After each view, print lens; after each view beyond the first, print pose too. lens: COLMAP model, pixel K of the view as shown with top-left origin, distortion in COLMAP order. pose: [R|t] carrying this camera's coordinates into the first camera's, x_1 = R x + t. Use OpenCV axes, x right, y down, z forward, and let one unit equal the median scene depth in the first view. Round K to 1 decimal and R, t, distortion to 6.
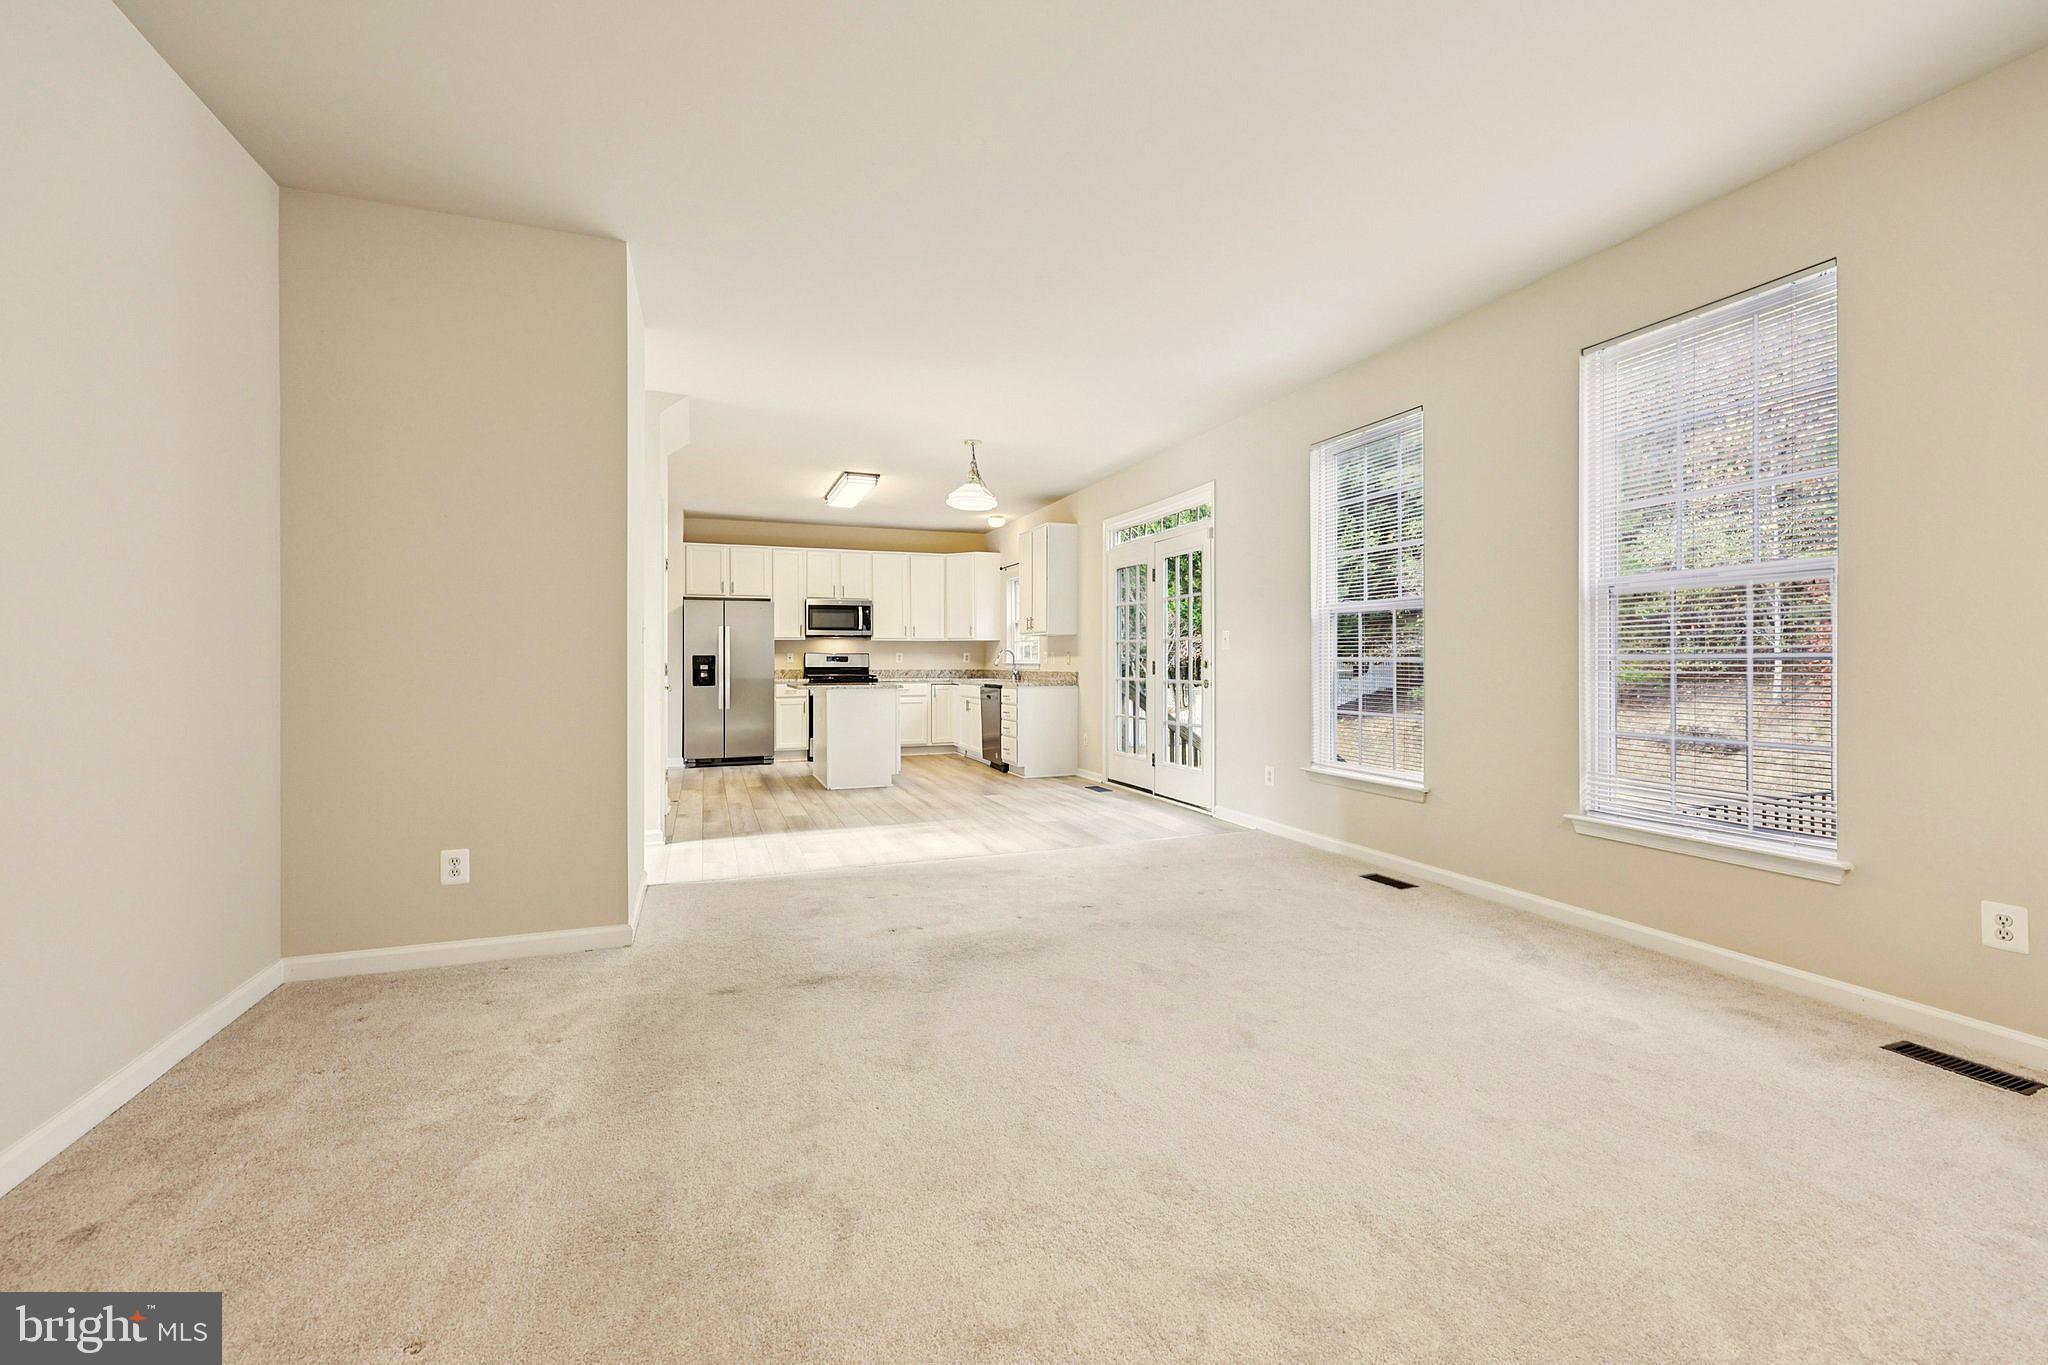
lens RADIAL K [[837.6, 0, 1033.1], [0, 837.6, 665.7], [0, 0, 1]] dist [-0.000942, 0.000163]
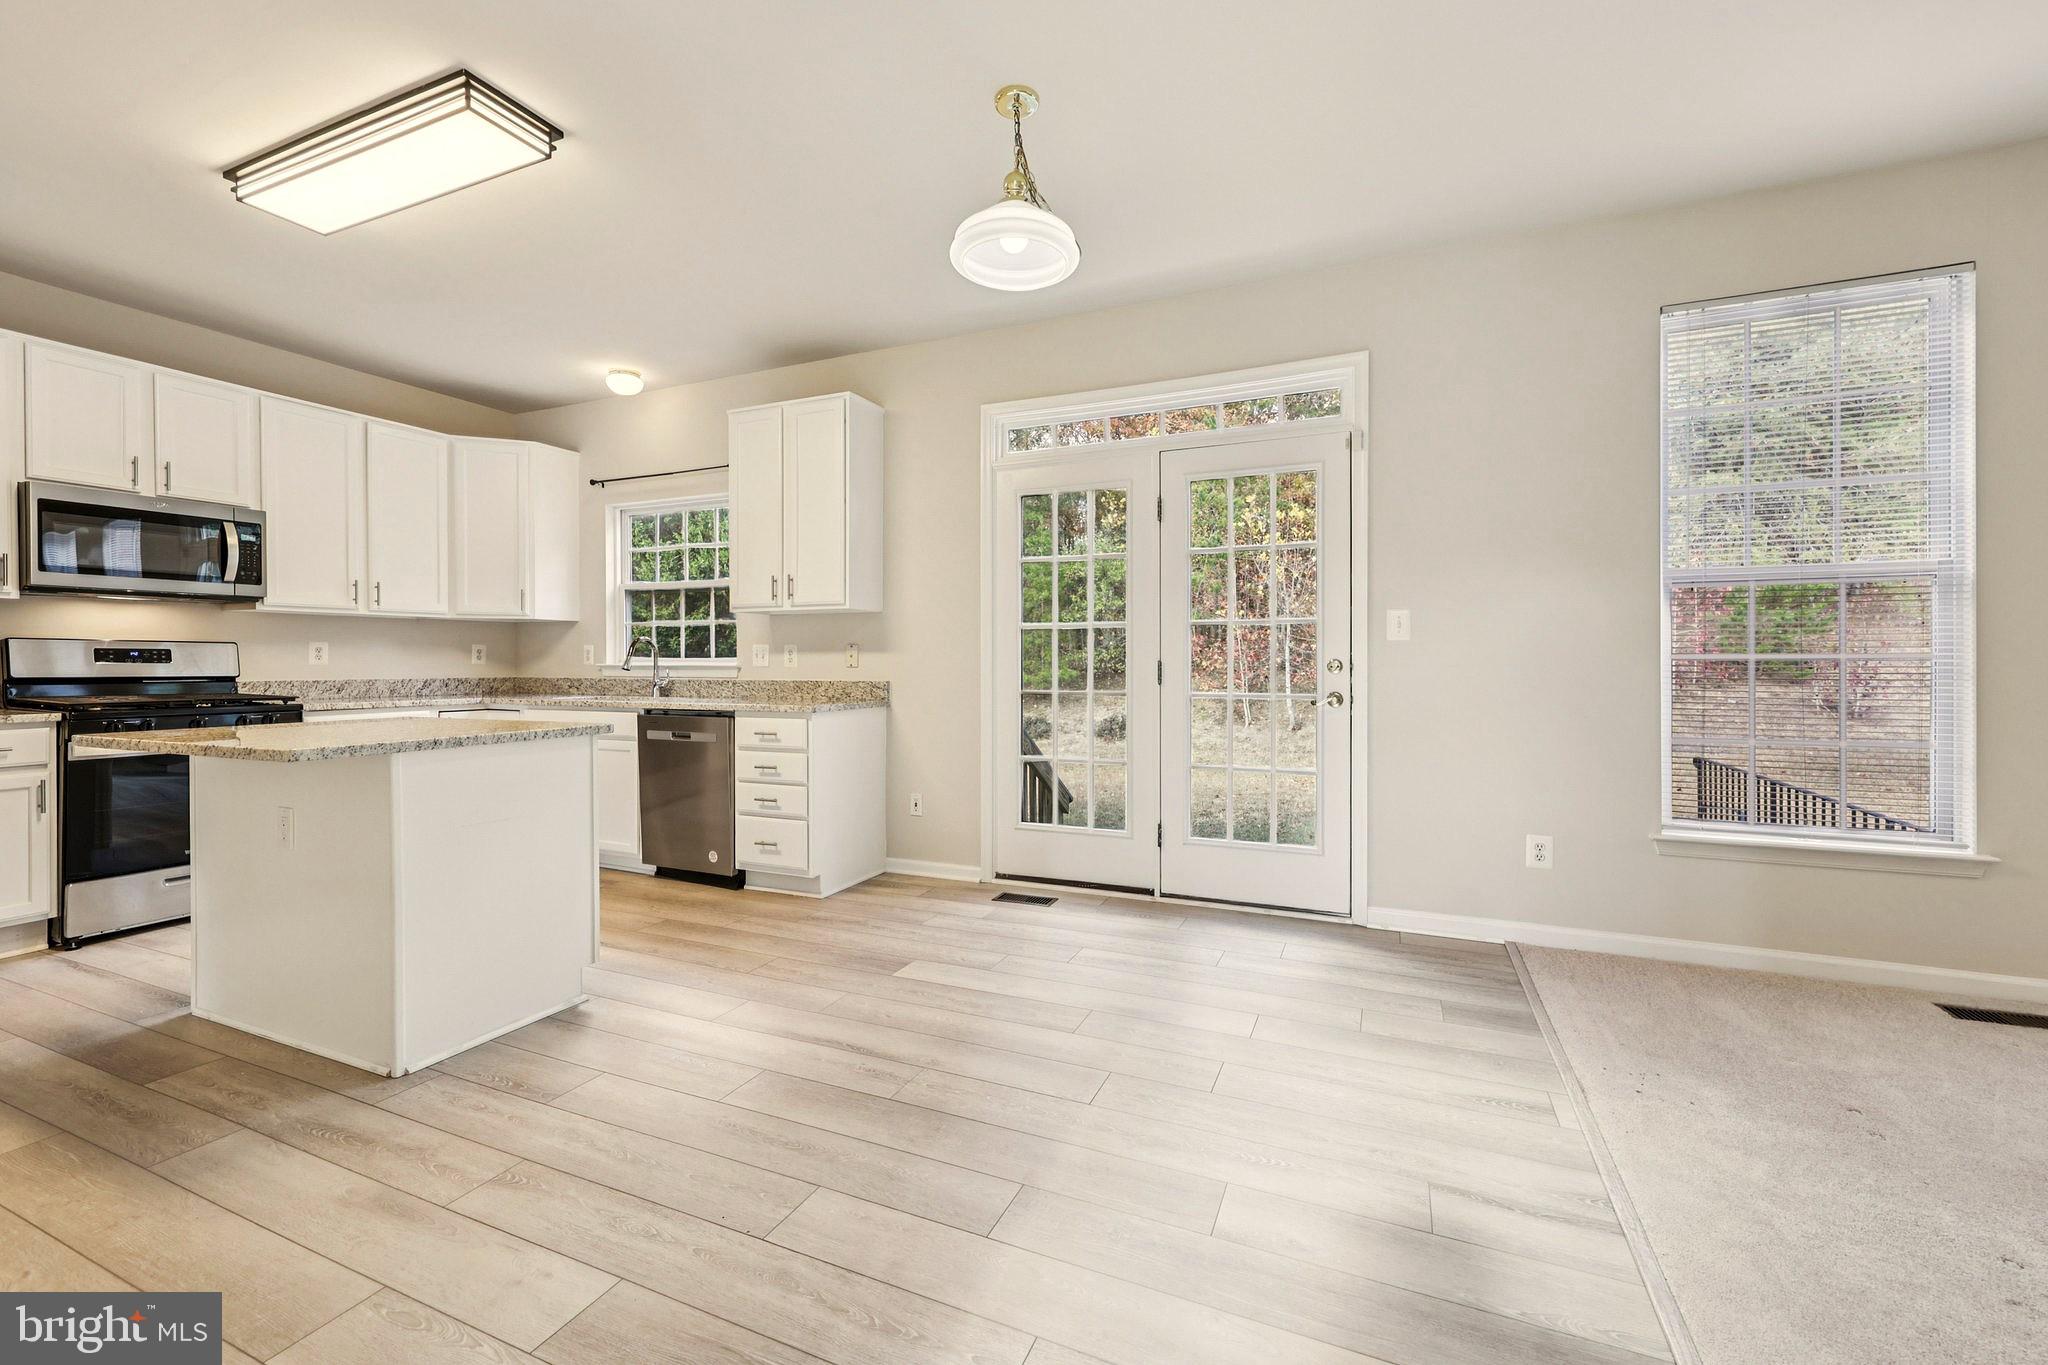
lens RADIAL K [[837.6, 0, 1029.0], [0, 837.6, 661.5], [0, 0, 1]] dist [-0.000942, 0.000163]
pose [[0.706518, -0.000368, 0.707695, -0.243972], [0.004581, 0.999981, -0.004053, -0.002086], [-0.707681, 0.006106, 0.706506, 0.507660]]
